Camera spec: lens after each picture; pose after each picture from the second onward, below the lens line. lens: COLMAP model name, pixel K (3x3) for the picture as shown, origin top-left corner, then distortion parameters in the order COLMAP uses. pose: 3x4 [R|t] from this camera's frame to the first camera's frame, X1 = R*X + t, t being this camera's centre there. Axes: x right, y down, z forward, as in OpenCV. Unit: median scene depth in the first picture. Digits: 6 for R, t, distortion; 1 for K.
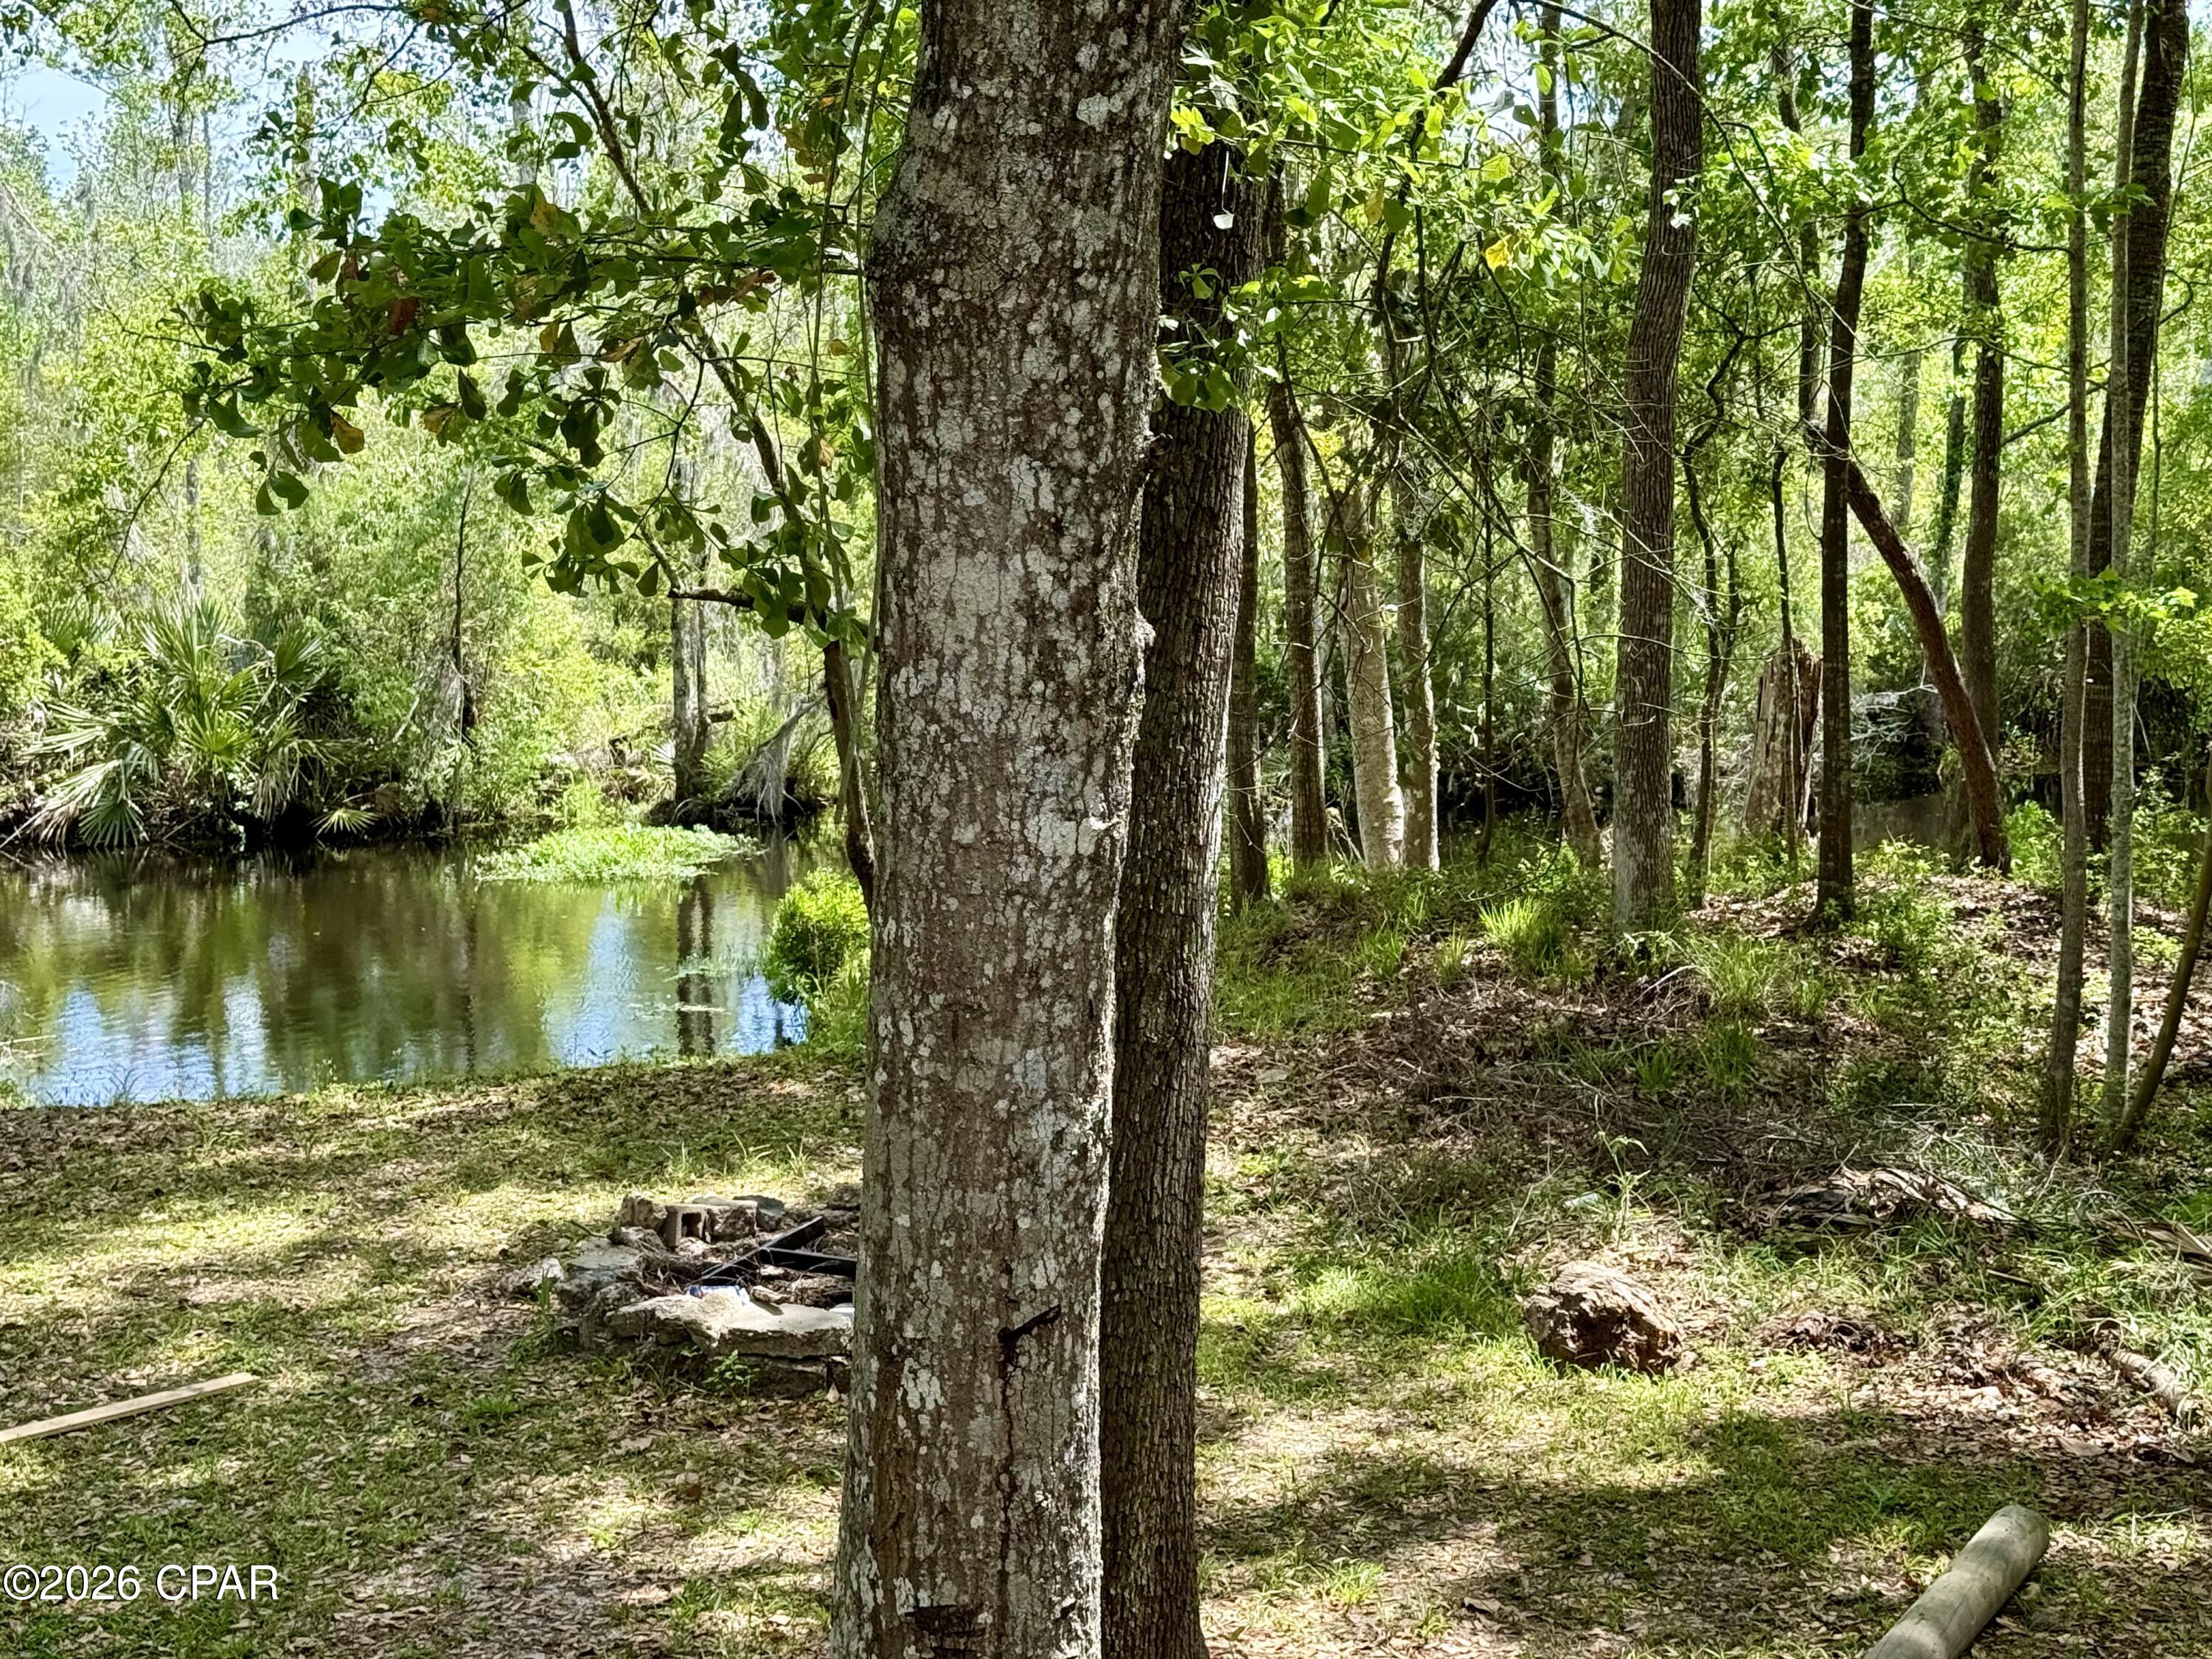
lens RADIAL K [[3518.4, 0, 1121.0], [0, 3518.4, 839.1], [0, 0, 1]] dist [0.117074, 0.000000]
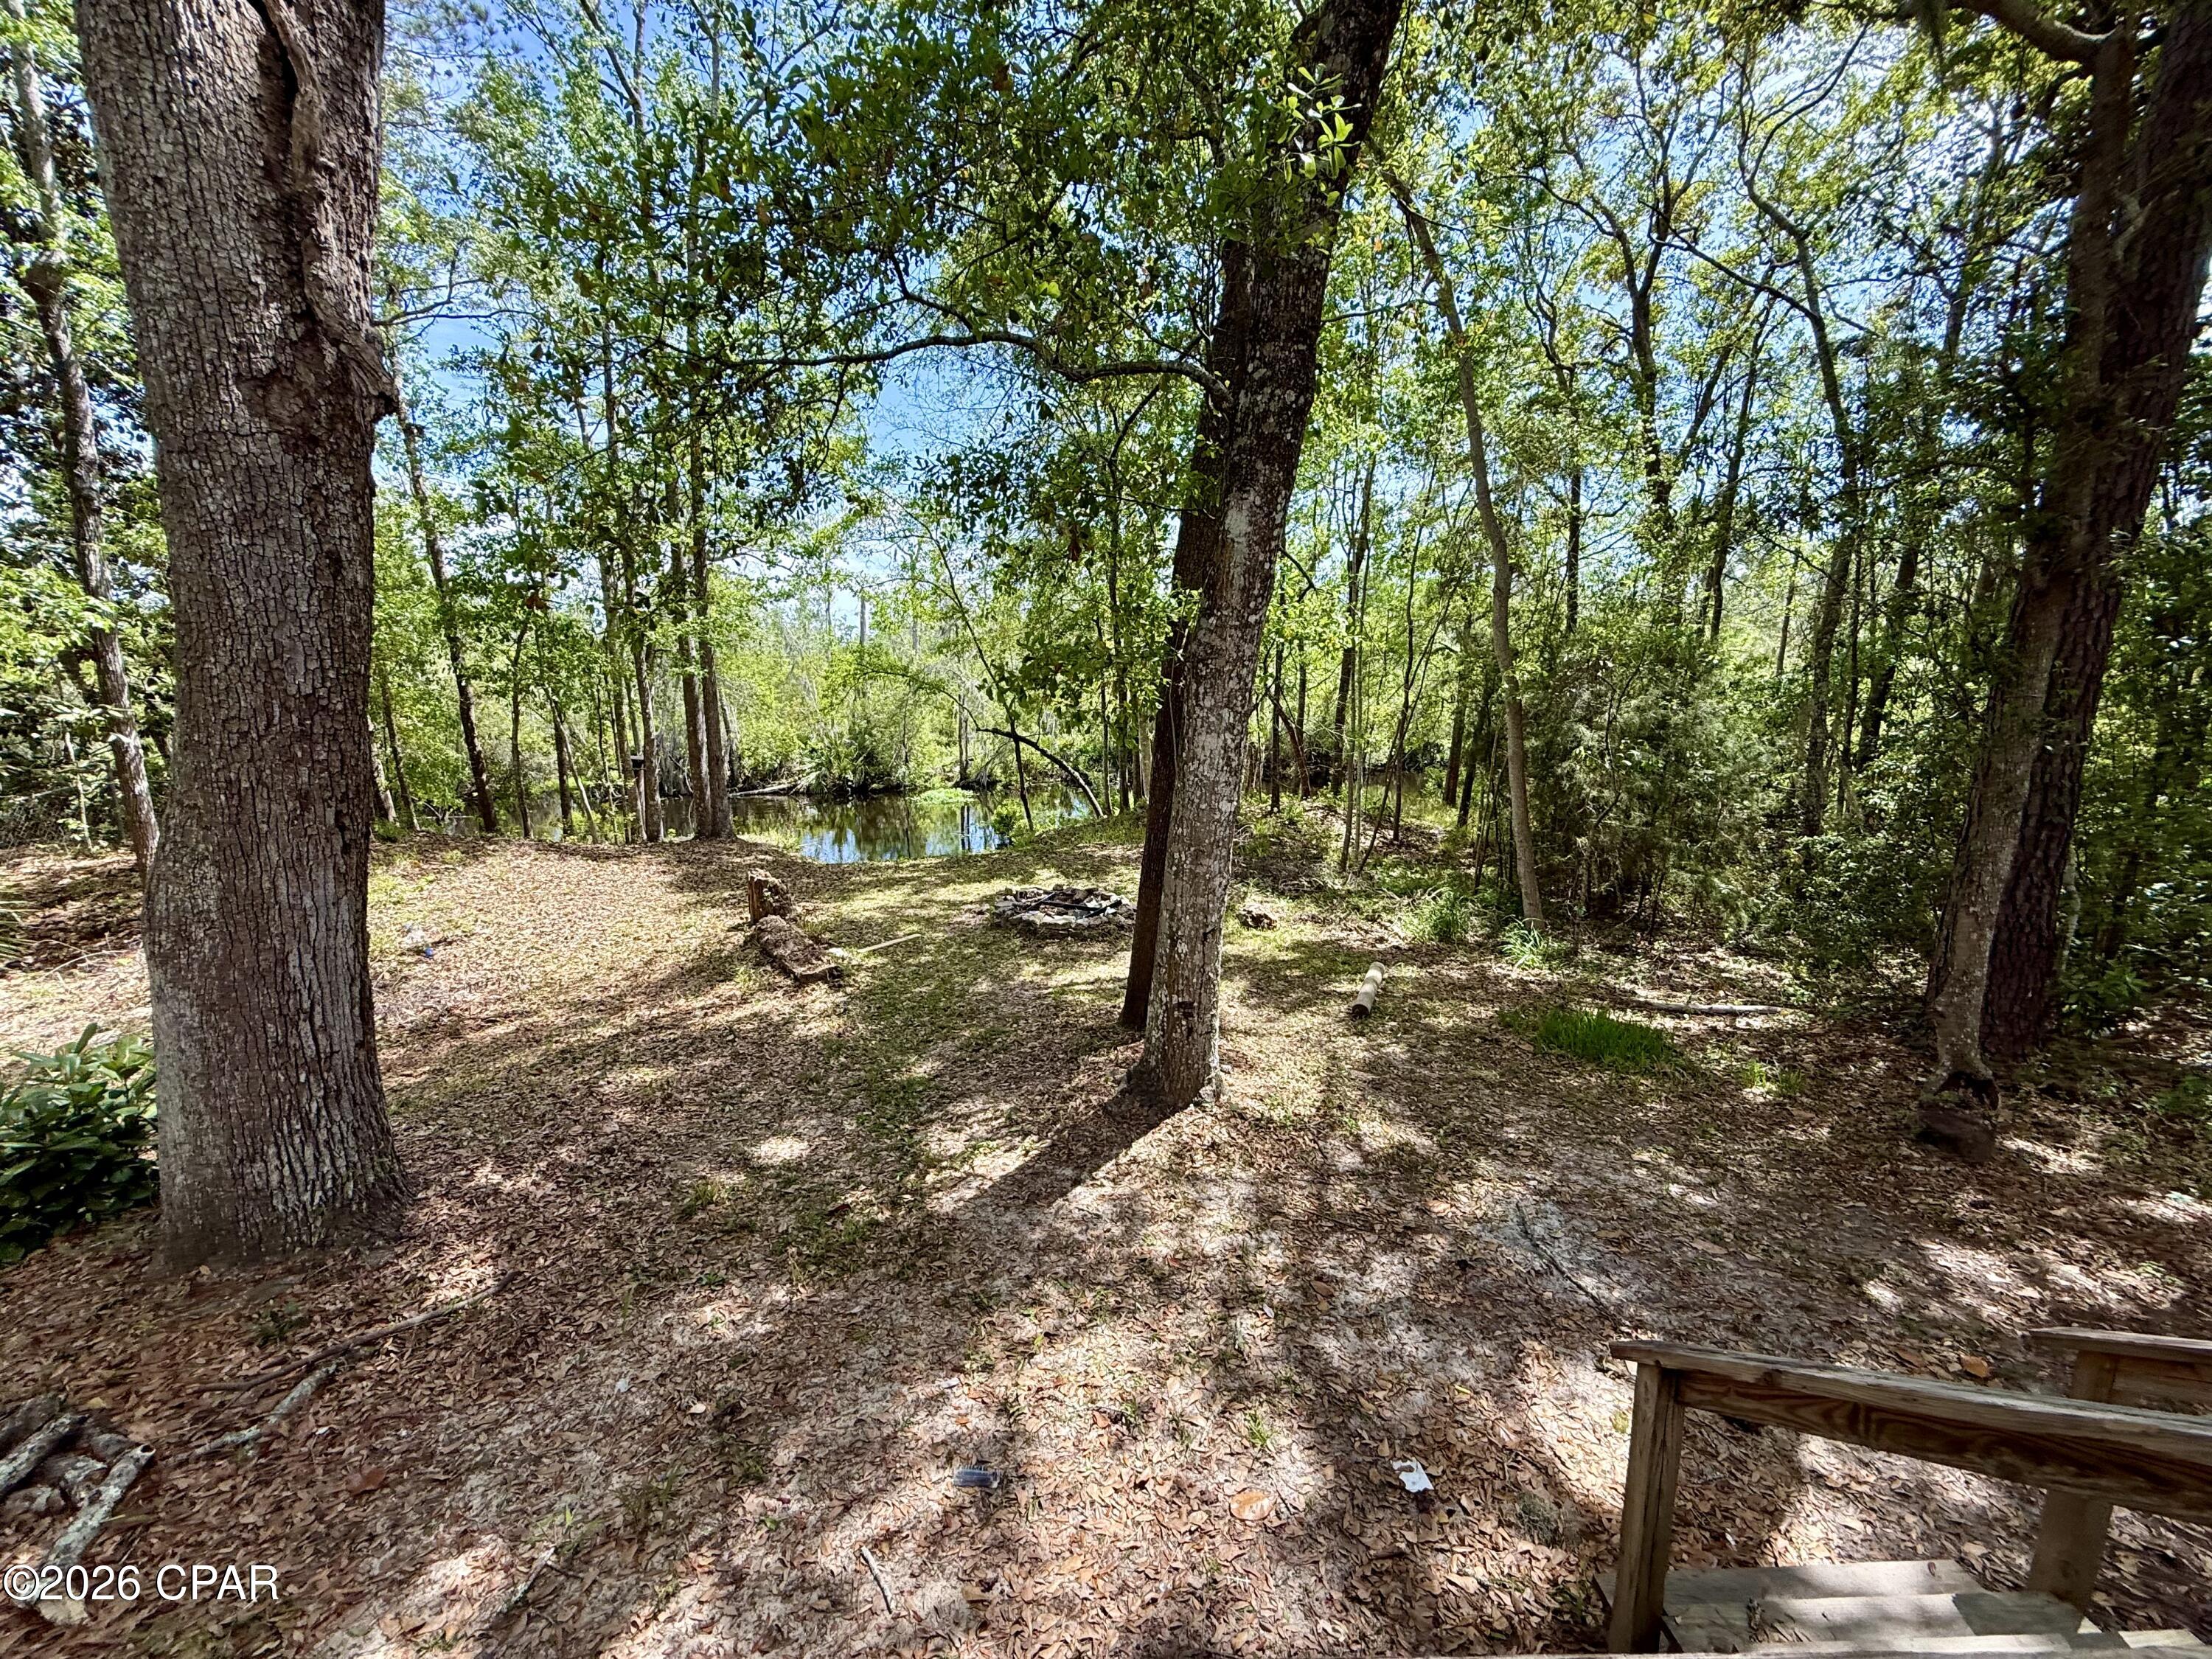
lens RADIAL K [[882.6, 0, 1091.1], [0, 882.6, 837.0], [0, 0, 1]] dist [-0.002703, 0.001686]
pose [[0.998260, -0.007560, 0.058485, -0.039743], [0.004254, 0.998397, 0.056436, -0.004035], [-0.058818, -0.056089, 0.996692, 0.006962]]
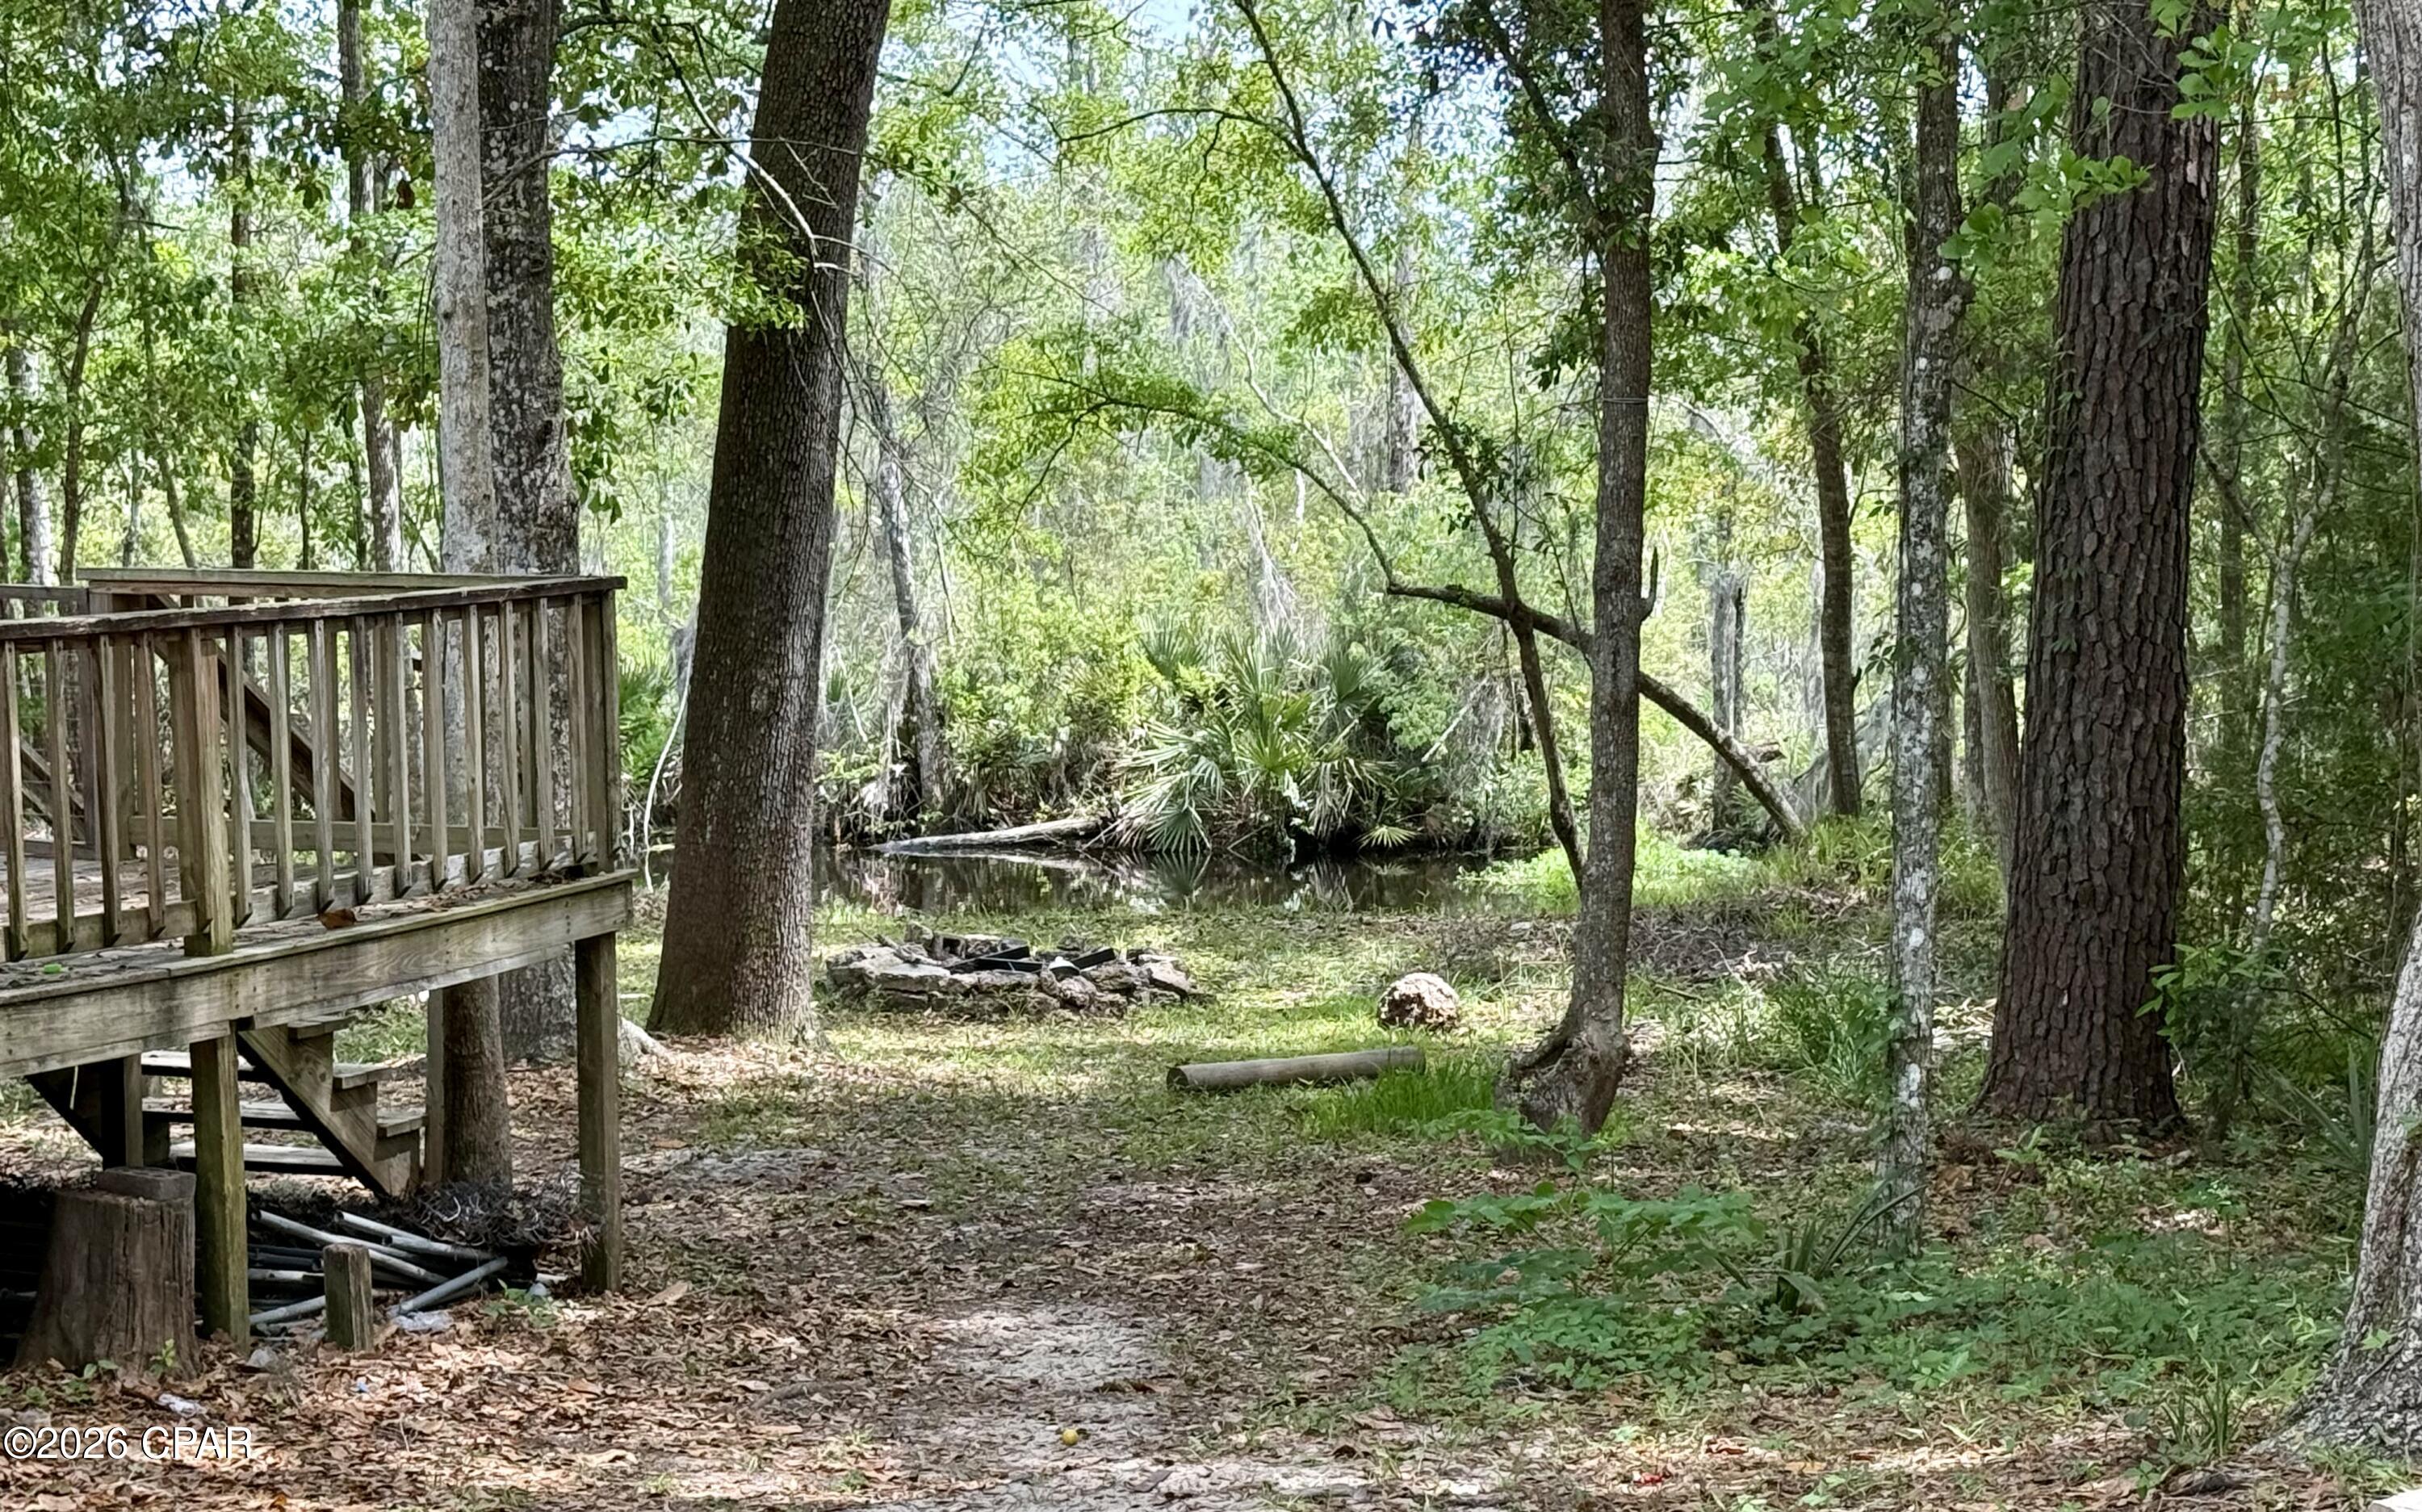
lens RADIAL K [[4801.2, 0, 1181.8], [0, 4801.2, 866.9], [0, 0, 1]] dist [0.289888, 0.000000]
pose [[0.915393, 0.030544, -0.401401, 0.301084], [-0.045631, 0.998564, -0.028078, 0.047181], [0.399966, 0.044019, 0.915472, -0.332522]]
